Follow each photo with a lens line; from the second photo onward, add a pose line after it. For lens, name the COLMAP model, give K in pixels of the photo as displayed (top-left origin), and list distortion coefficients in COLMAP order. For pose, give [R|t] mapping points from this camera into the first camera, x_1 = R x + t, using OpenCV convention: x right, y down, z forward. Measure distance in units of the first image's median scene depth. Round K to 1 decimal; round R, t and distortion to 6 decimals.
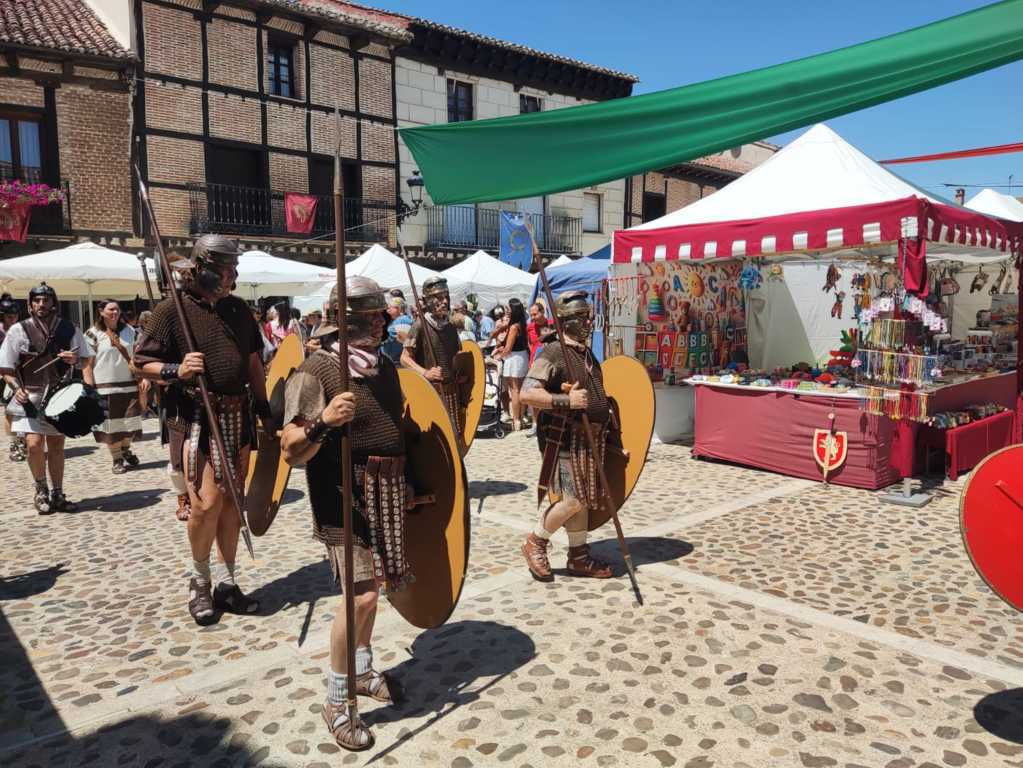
lens RADIAL K [[766.0, 0, 511.5], [0, 766.0, 384.0], [0, 0, 1]] dist [0.103208, -0.156640]
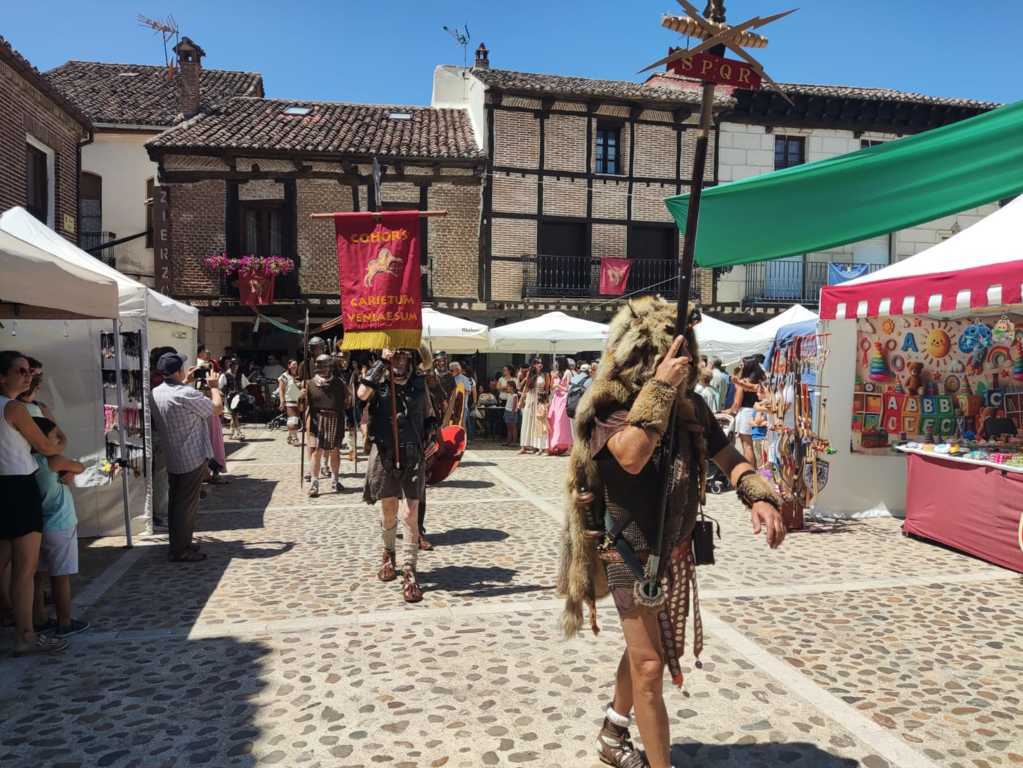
lens RADIAL K [[766.0, 0, 511.5], [0, 766.0, 384.0], [0, 0, 1]] dist [0.103208, -0.156640]
pose [[0.874956, 0.030739, -0.483227, 0.272128], [-0.064520, 0.996485, -0.053436, -0.000780], [0.479885, 0.077932, 0.873863, -0.024853]]
